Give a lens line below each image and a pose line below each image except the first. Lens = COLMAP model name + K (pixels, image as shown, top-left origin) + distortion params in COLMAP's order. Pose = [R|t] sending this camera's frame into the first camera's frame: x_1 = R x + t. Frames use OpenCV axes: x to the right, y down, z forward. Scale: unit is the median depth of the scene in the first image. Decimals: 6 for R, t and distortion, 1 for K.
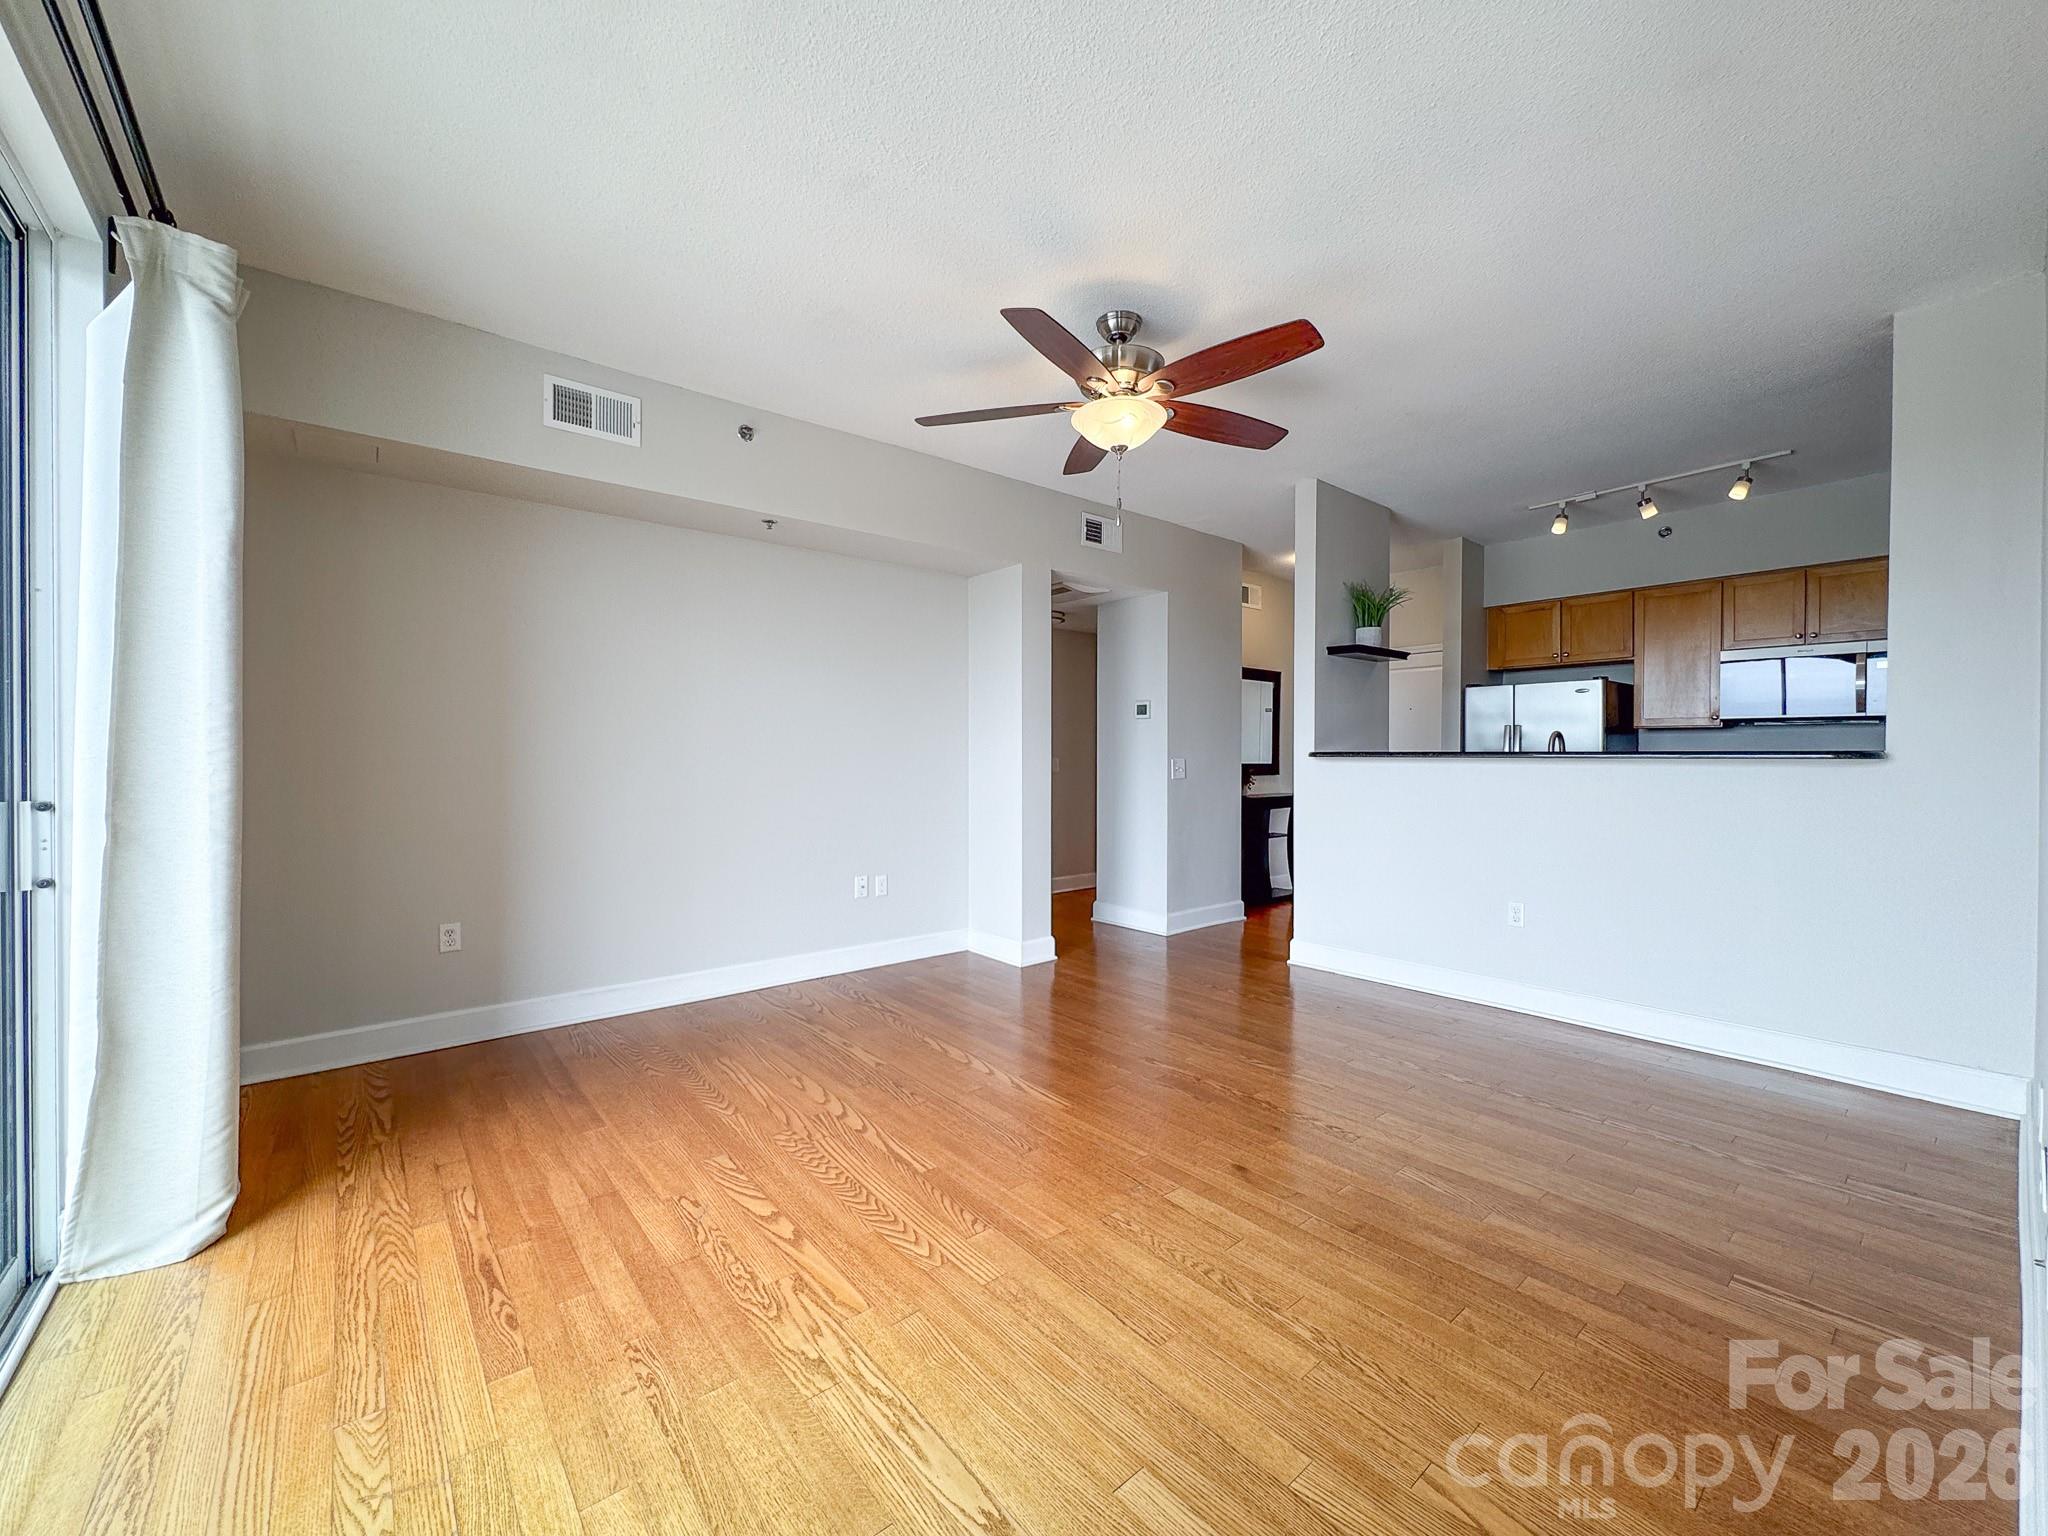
lens RADIAL K [[837.4, 0, 1019.7], [0, 837.4, 759.9], [0, 0, 1]] dist [-0.000789, 0.000185]
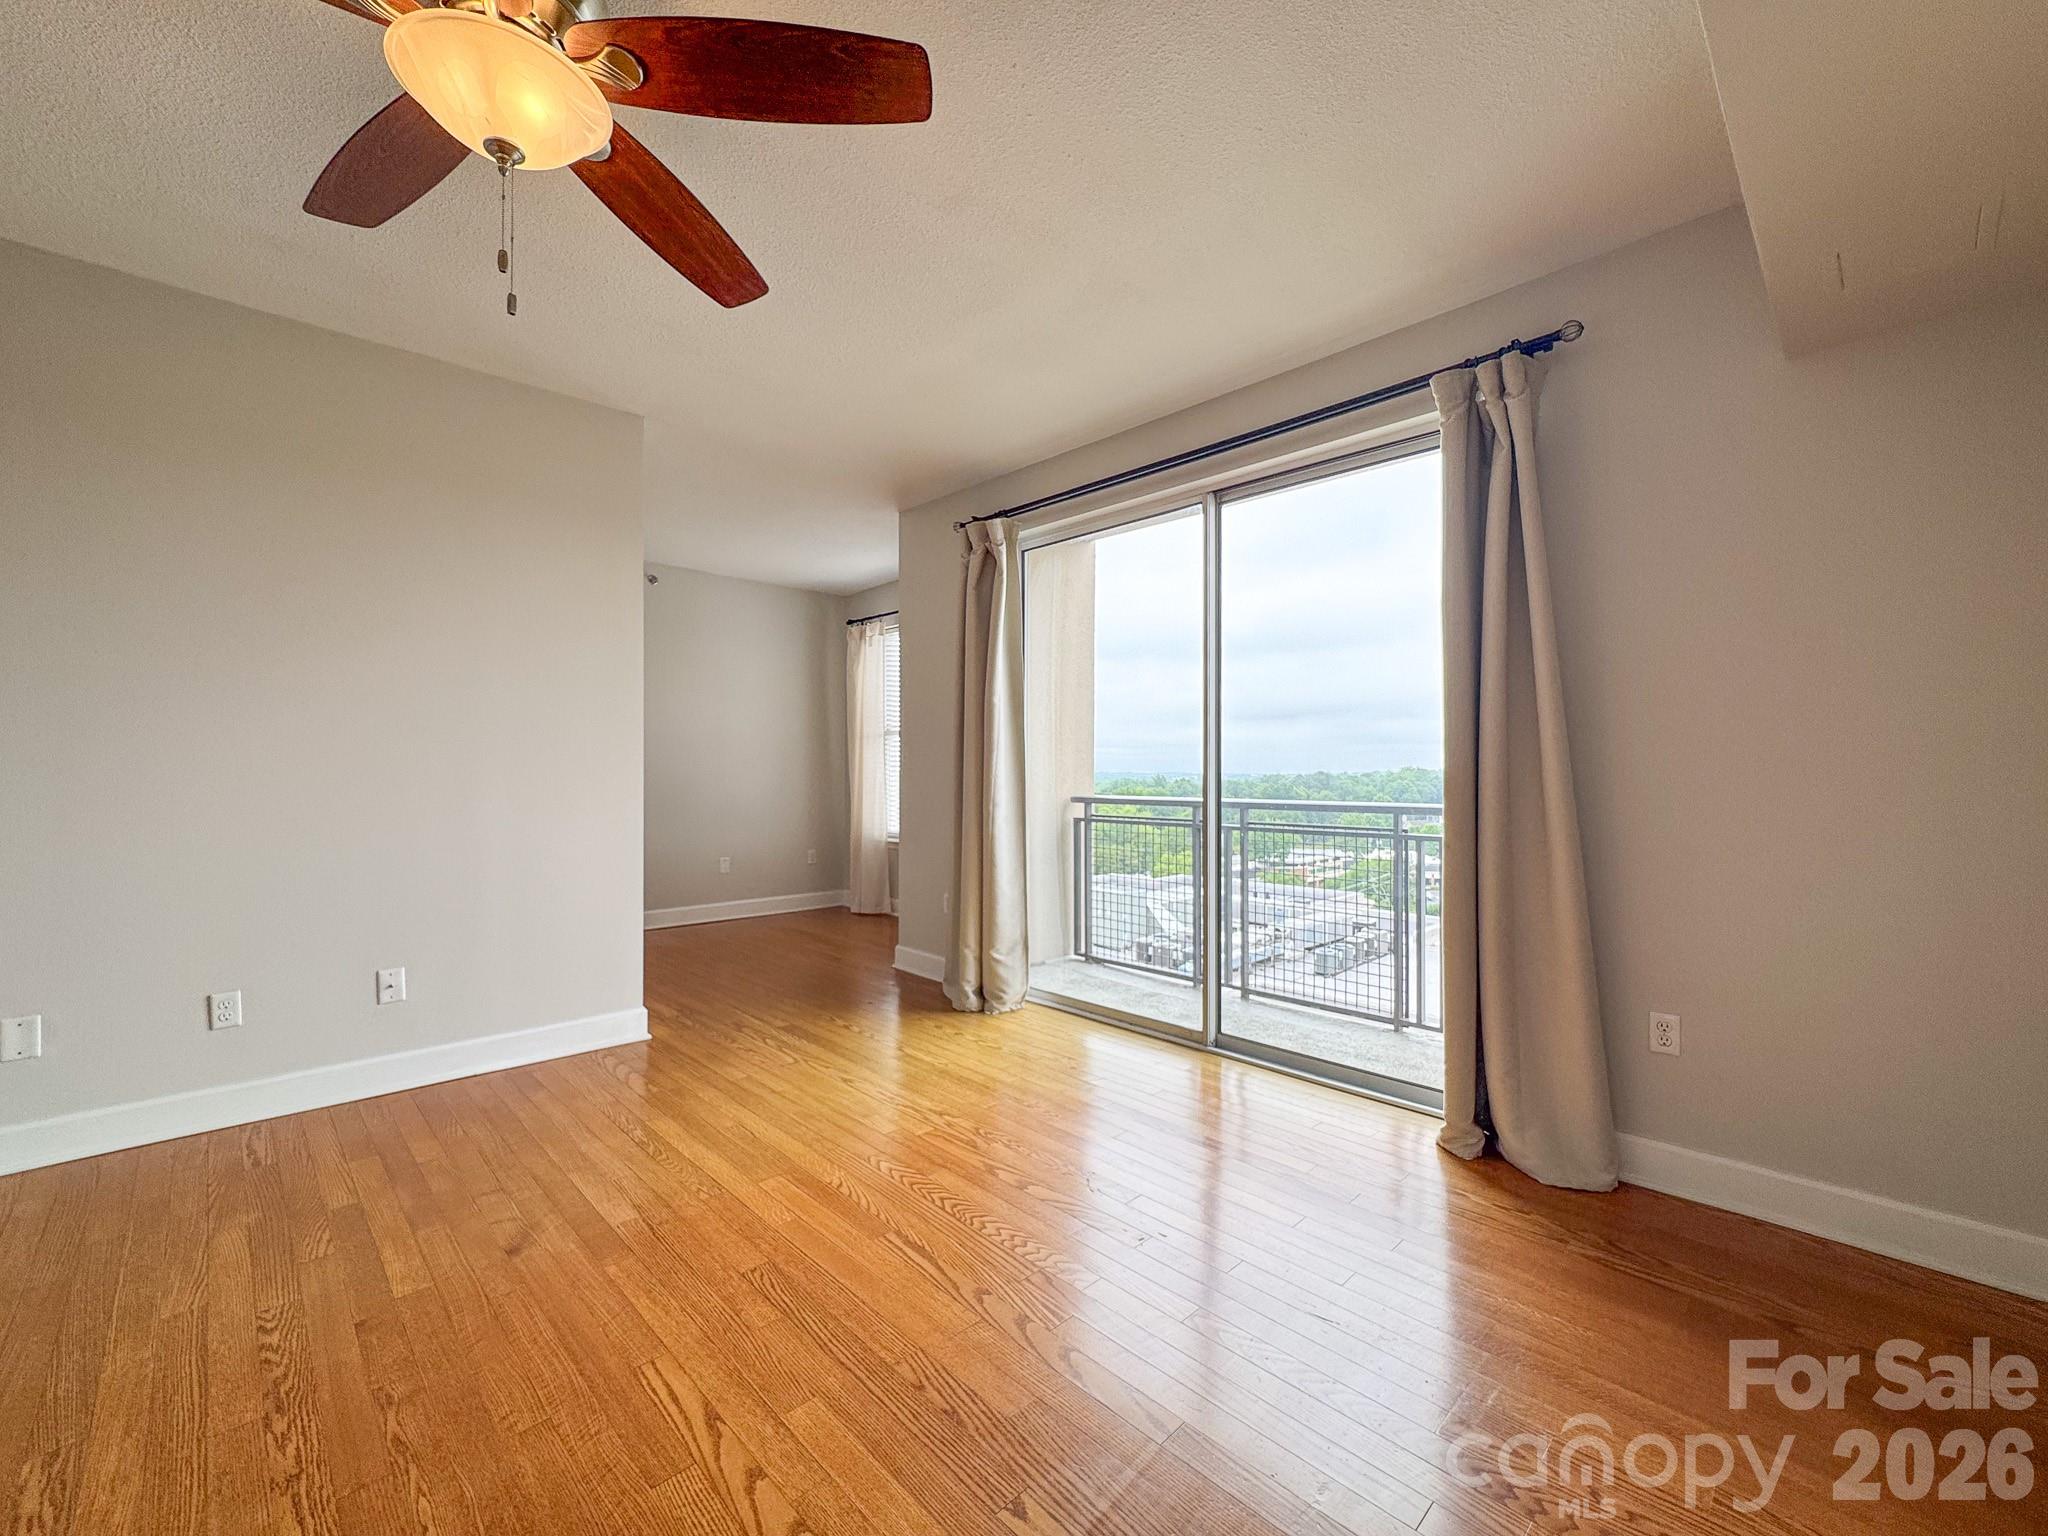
lens RADIAL K [[837.4, 0, 1019.7], [0, 837.4, 759.9], [0, 0, 1]] dist [-0.000789, 0.000185]
pose [[-0.996929, -0.002869, -0.078257, -0.165485], [-0.002084, 0.999947, -0.010106, -0.002887], [0.078282, -0.009912, -0.996882, 1.729254]]
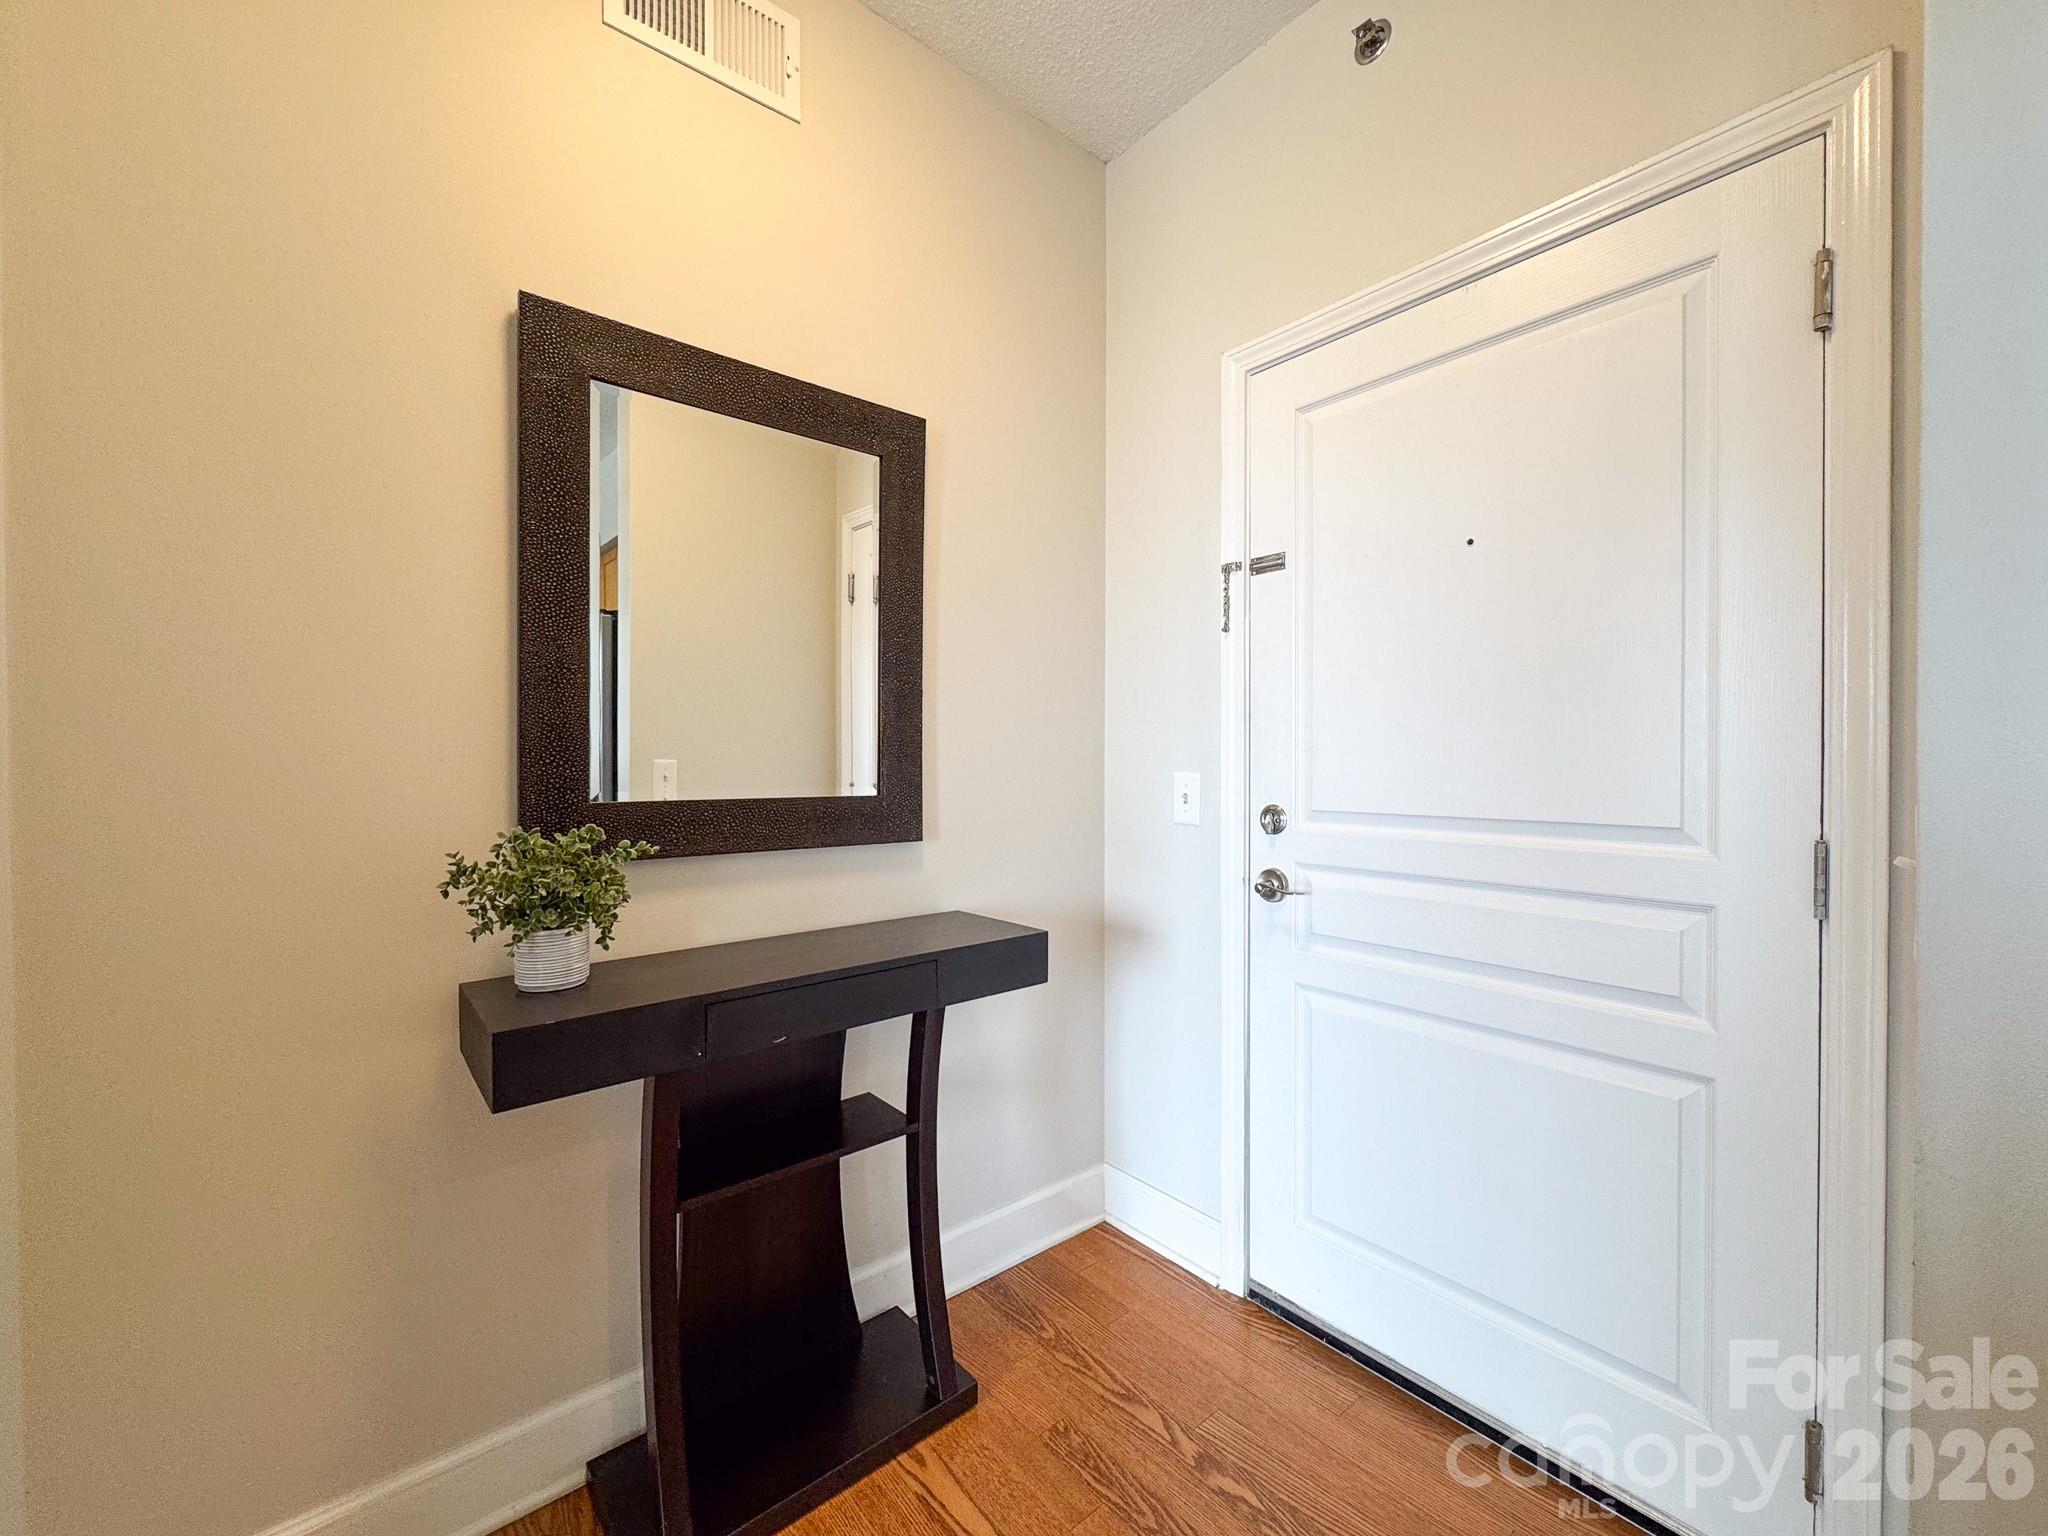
lens RADIAL K [[818.8, 0, 1026.3], [0, 818.8, 775.2], [0, 0, 1]] dist [-0.002426, 0.000070]
pose [[0.999853, 0.001736, 0.017053, 0.934081], [-0.001929, 0.999934, 0.011308, -0.010072], [-0.017032, -0.011340, 0.999791, 2.077866]]
